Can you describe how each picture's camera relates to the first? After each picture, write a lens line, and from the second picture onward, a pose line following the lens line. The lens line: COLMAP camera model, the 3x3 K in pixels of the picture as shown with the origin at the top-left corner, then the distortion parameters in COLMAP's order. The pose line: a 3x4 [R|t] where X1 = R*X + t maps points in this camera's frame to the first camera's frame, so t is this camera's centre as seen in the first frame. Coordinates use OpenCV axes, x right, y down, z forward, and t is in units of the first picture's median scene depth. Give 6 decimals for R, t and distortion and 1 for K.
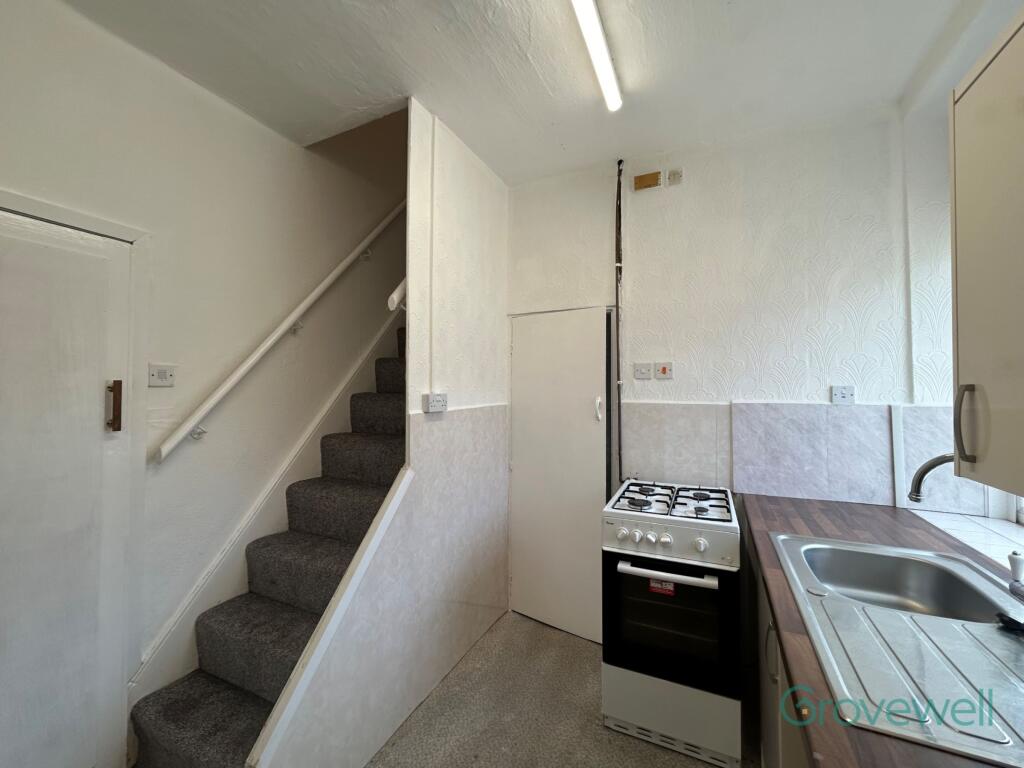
lens RADIAL K [[413.5, 0, 512.0], [0, 413.5, 384.0], [0, 0, 1]] dist [-0.001295, 0.000025]
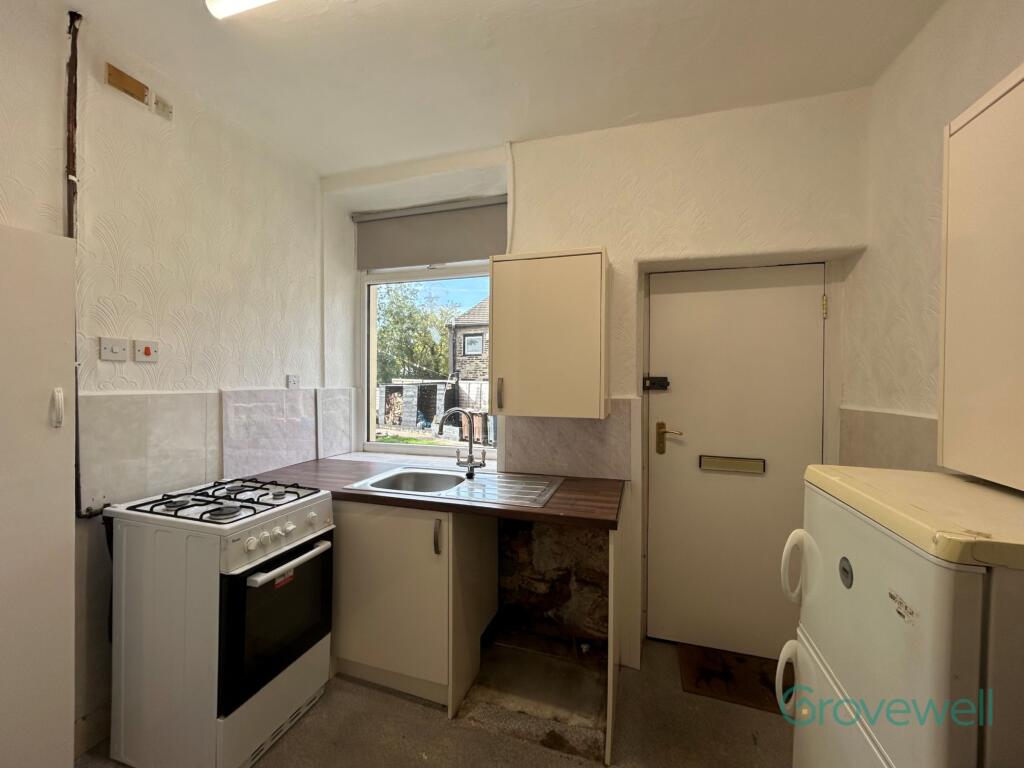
lens RADIAL K [[413.5, 0, 512.0], [0, 413.5, 384.0], [0, 0, 1]] dist [-0.001295, 0.000025]
pose [[-0.143502, -0.009900, 0.989600, -0.518037], [-0.023495, 0.999702, 0.006594, 0.007227], [-0.989371, -0.022304, -0.143692, 0.466327]]
